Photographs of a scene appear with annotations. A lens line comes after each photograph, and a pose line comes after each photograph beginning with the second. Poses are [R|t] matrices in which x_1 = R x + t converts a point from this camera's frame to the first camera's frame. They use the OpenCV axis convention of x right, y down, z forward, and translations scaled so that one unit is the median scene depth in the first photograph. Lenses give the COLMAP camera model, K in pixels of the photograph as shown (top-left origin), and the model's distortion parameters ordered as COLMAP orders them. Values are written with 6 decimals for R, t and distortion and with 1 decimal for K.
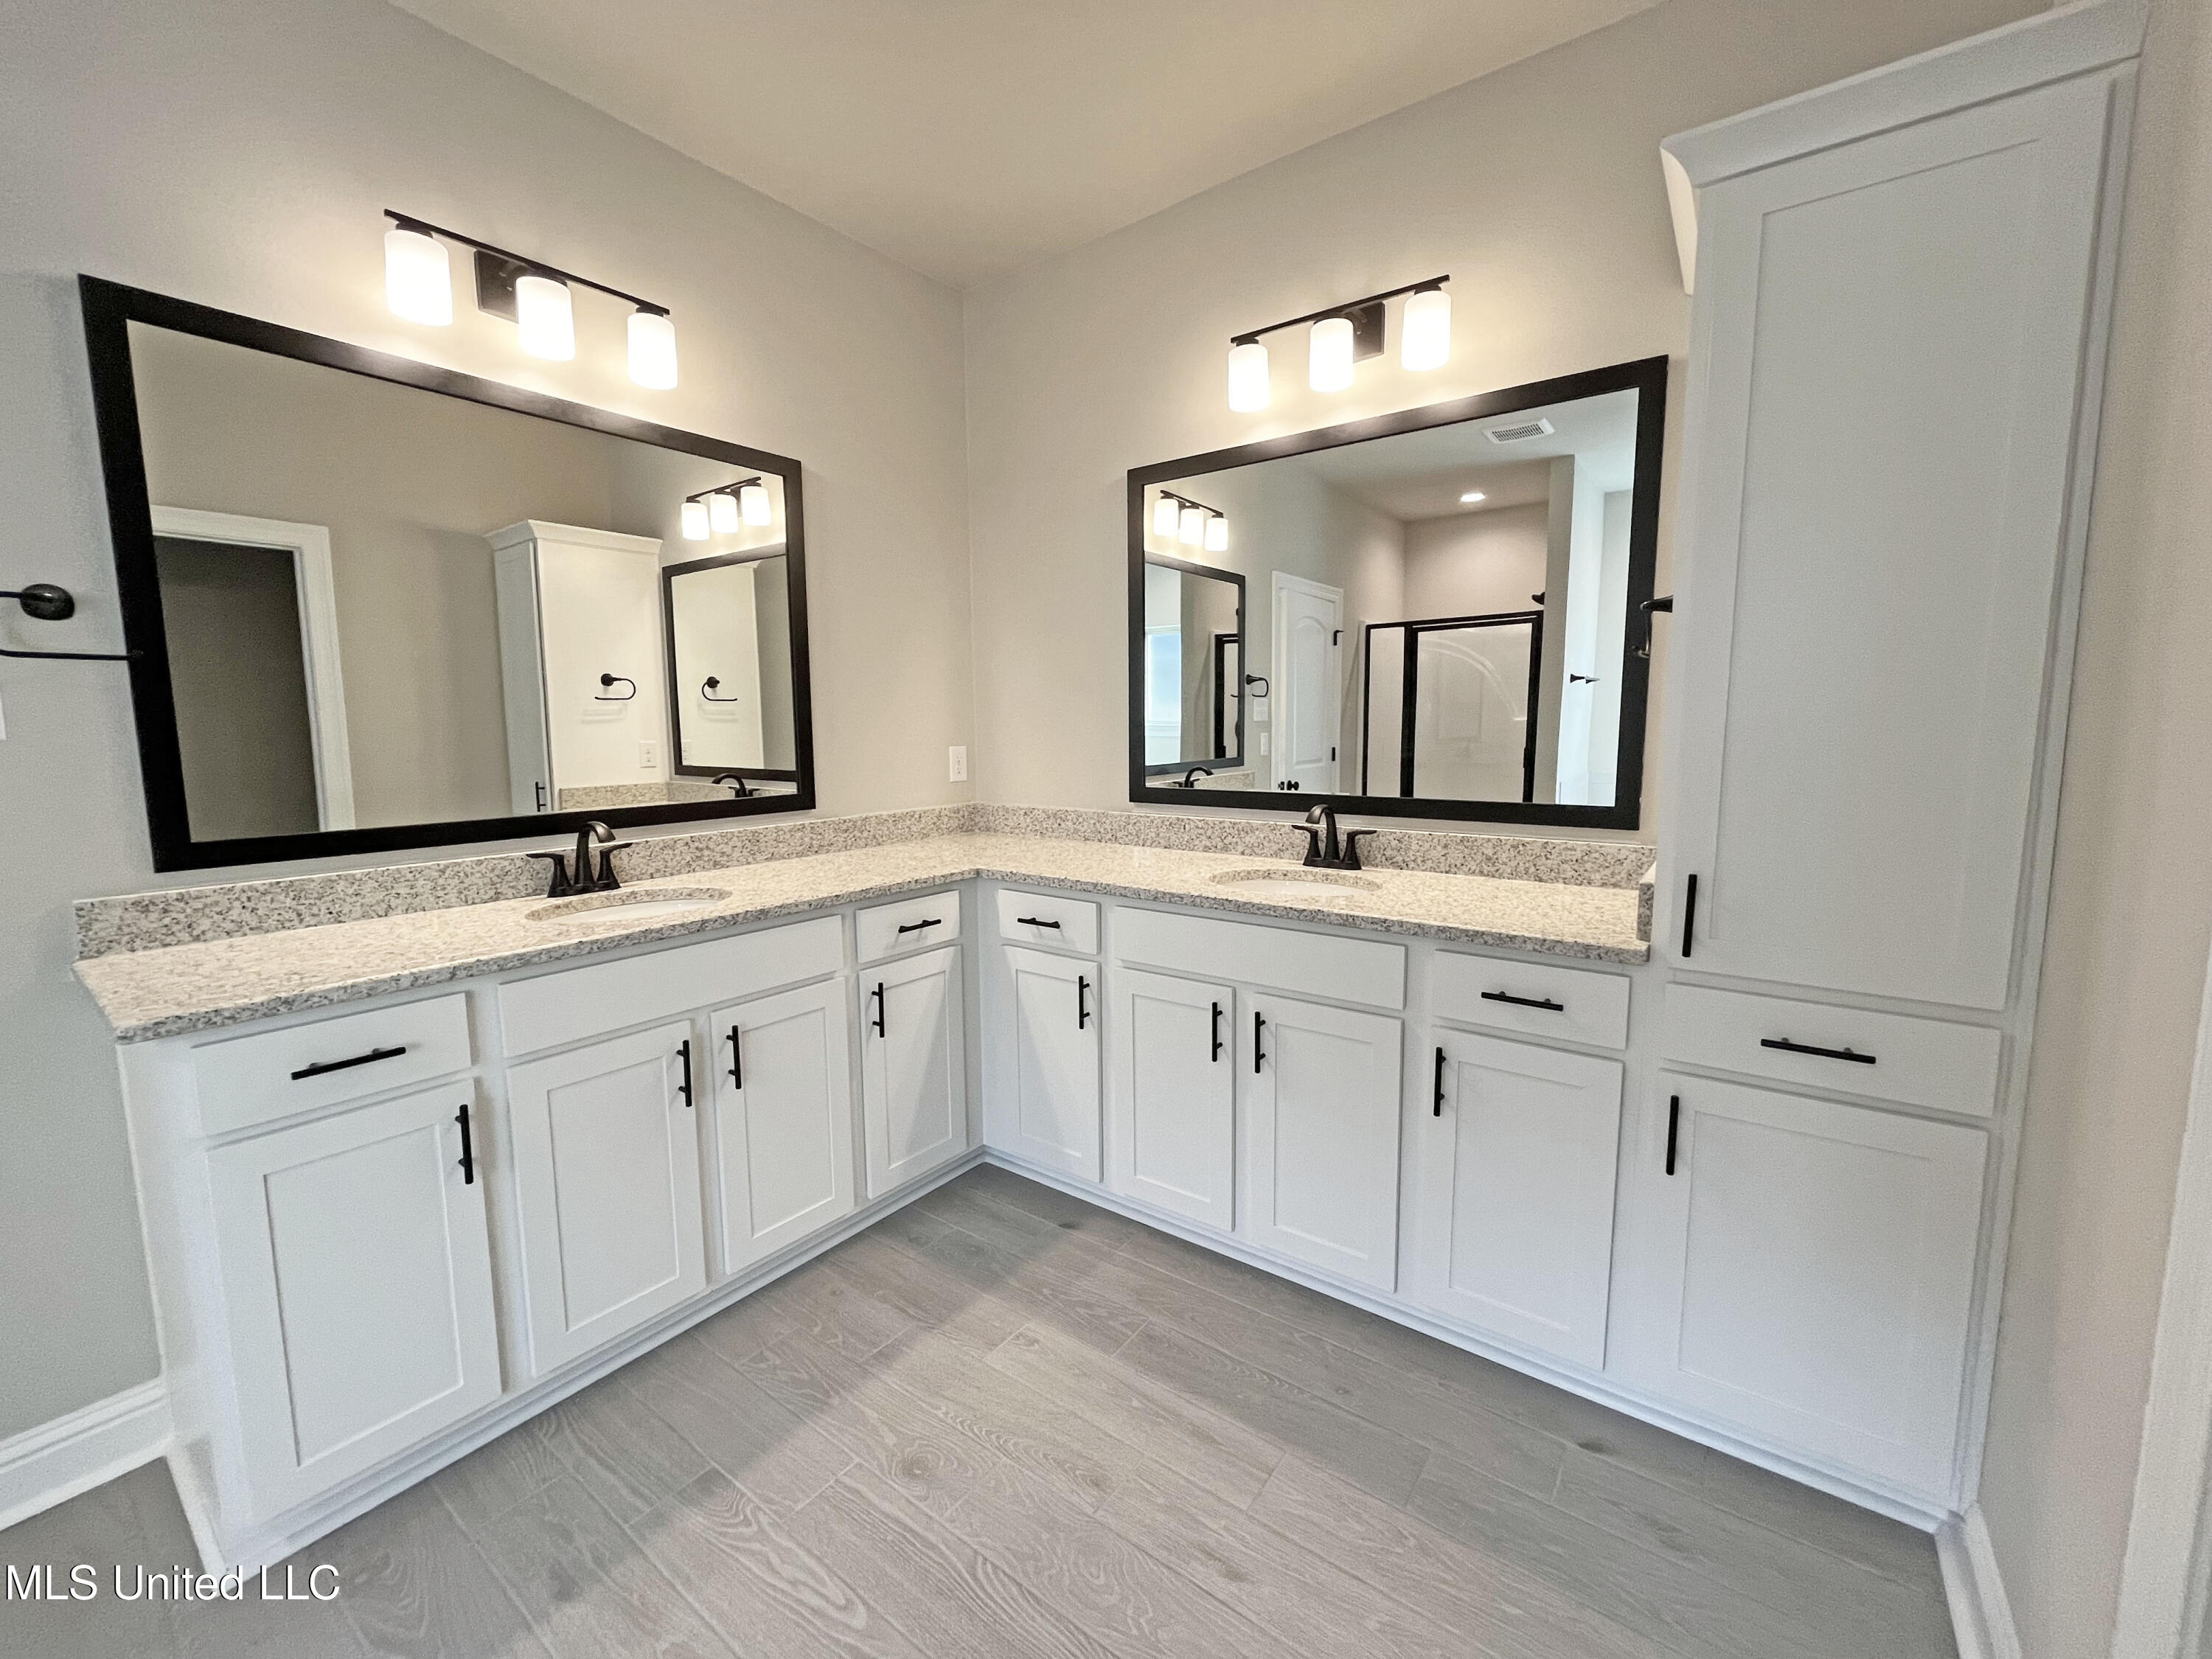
lens RADIAL K [[893.2, 0, 1105.1], [0, 893.2, 819.7], [0, 0, 1]] dist [-0.006038, 0.000720]
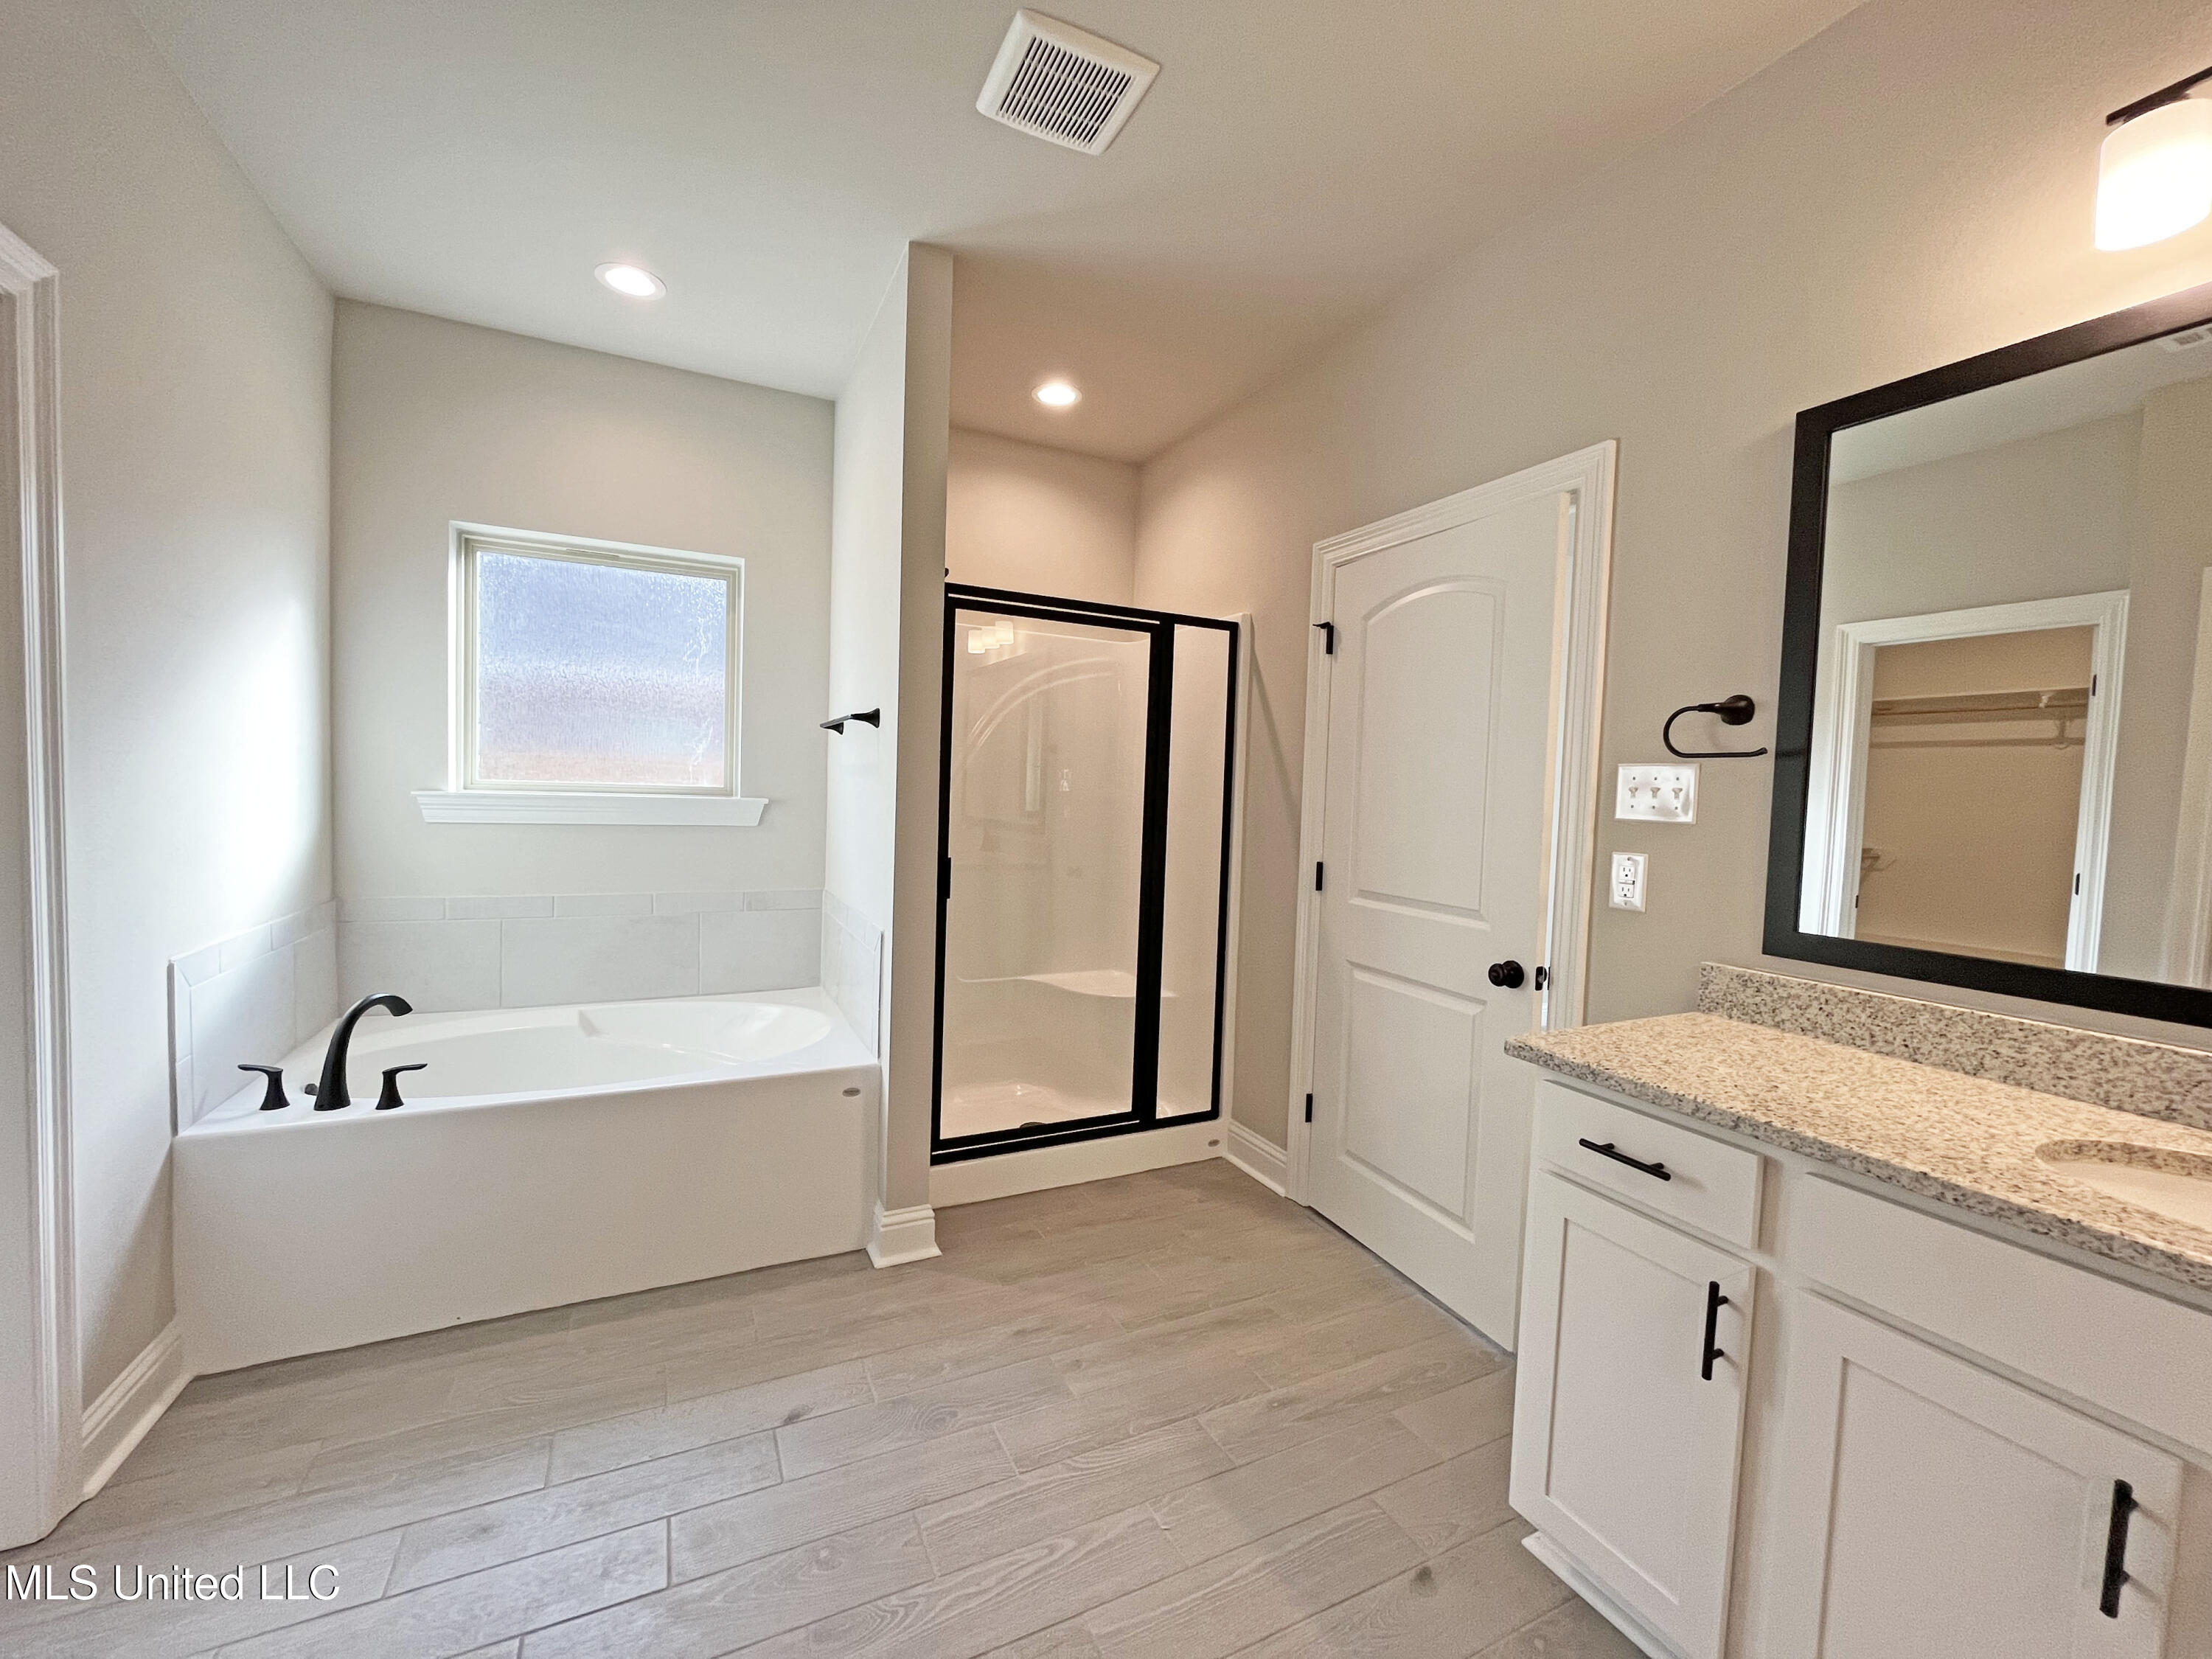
lens RADIAL K [[893.2, 0, 1102.3], [0, 893.2, 835.4], [0, 0, 1]] dist [-0.006038, 0.000720]
pose [[-0.447488, 0.042277, -0.893290, 0.224758], [-0.127547, 0.985653, 0.110542, -0.093885], [0.885148, 0.163403, -0.435676, 0.717267]]
